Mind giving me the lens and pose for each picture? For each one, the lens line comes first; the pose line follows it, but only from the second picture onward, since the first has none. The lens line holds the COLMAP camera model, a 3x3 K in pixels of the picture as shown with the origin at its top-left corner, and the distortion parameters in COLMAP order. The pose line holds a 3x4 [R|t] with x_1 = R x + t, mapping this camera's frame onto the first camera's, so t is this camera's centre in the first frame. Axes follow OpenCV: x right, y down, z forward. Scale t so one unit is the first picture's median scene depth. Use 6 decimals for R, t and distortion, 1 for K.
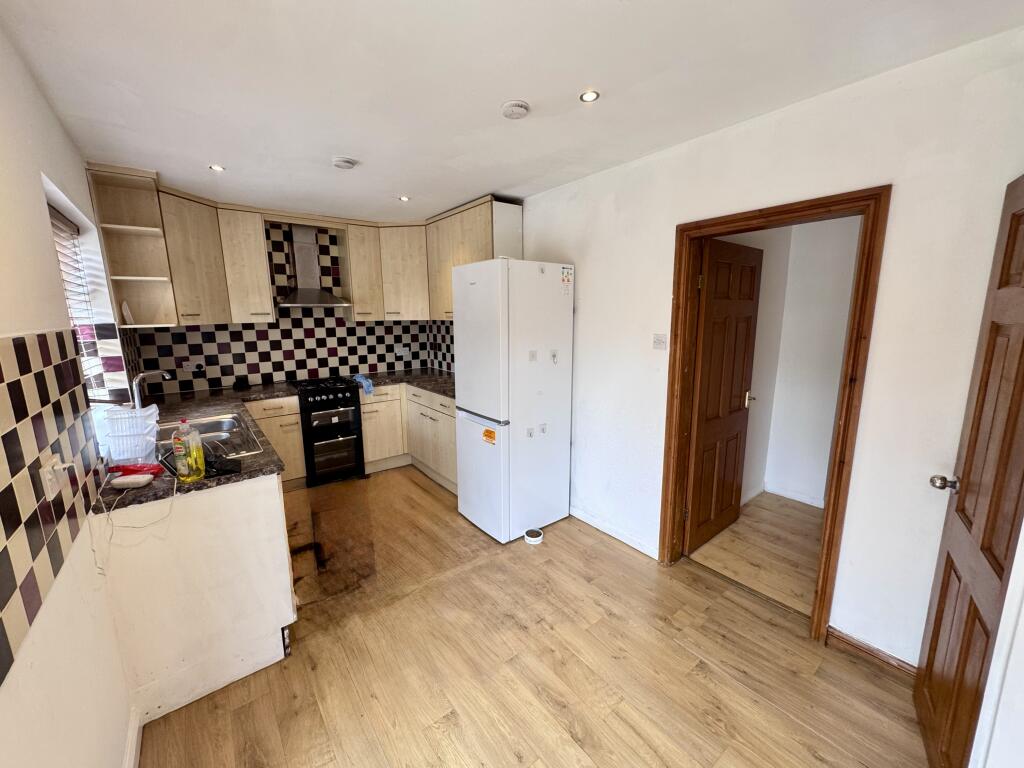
lens RADIAL K [[406.1, 0, 511.9], [0, 406.1, 382.3], [0, 0, 1]] dist [-0.003915, 0.000073]
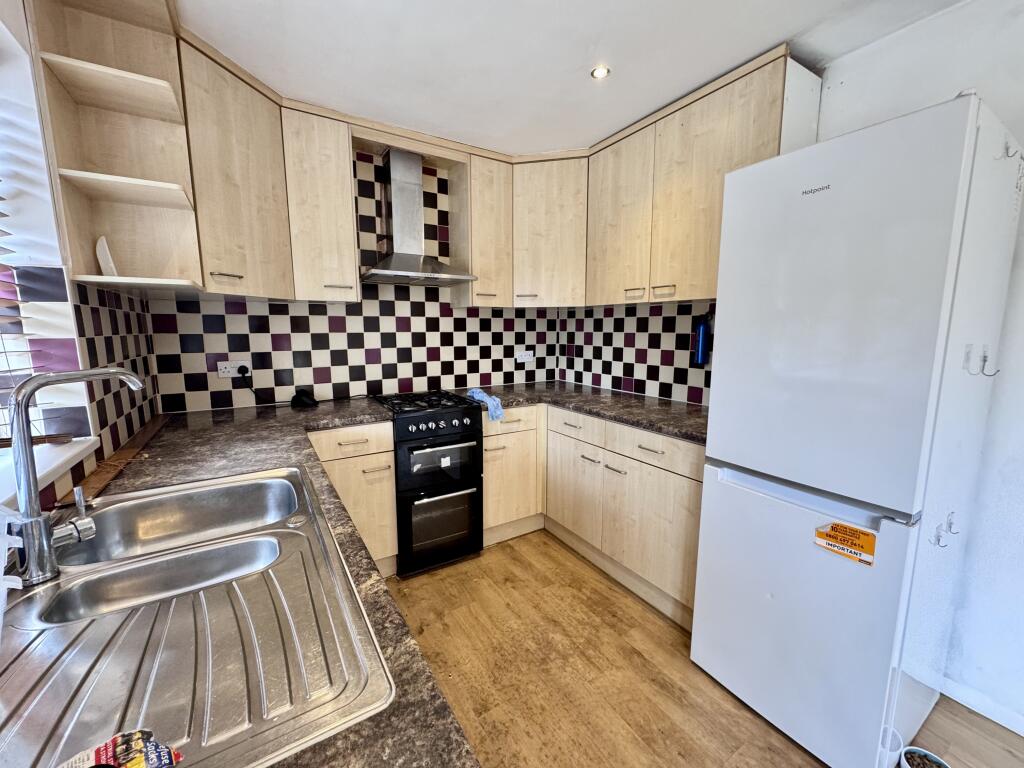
lens RADIAL K [[406.1, 0, 511.9], [0, 406.1, 382.3], [0, 0, 1]] dist [-0.003915, 0.000073]
pose [[0.994365, 0.024059, -0.103248, -0.274103], [-0.028061, 0.998903, -0.037487, -0.007235], [0.102233, 0.040173, 0.993949, 0.394683]]
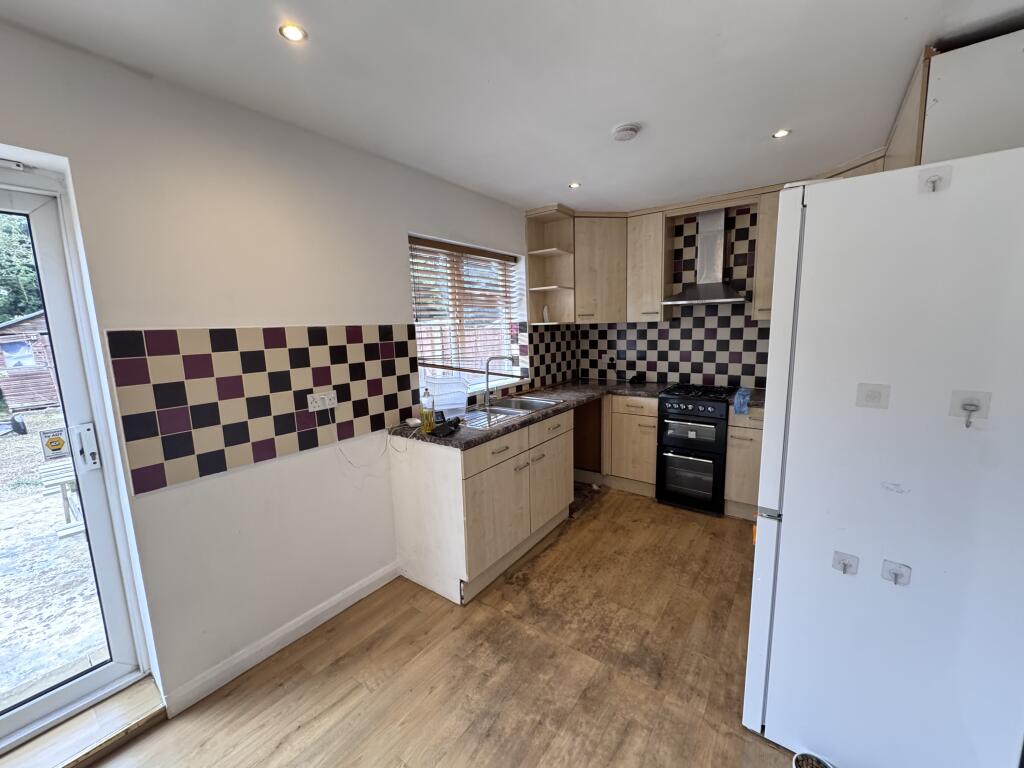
lens RADIAL K [[406.1, 0, 511.9], [0, 406.1, 382.3], [0, 0, 1]] dist [-0.003915, 0.000073]
pose [[0.270156, 0.139166, -0.952706, 0.261412], [-0.142595, 0.984370, 0.103356, -0.050773], [0.952199, 0.107929, 0.285778, 0.376756]]
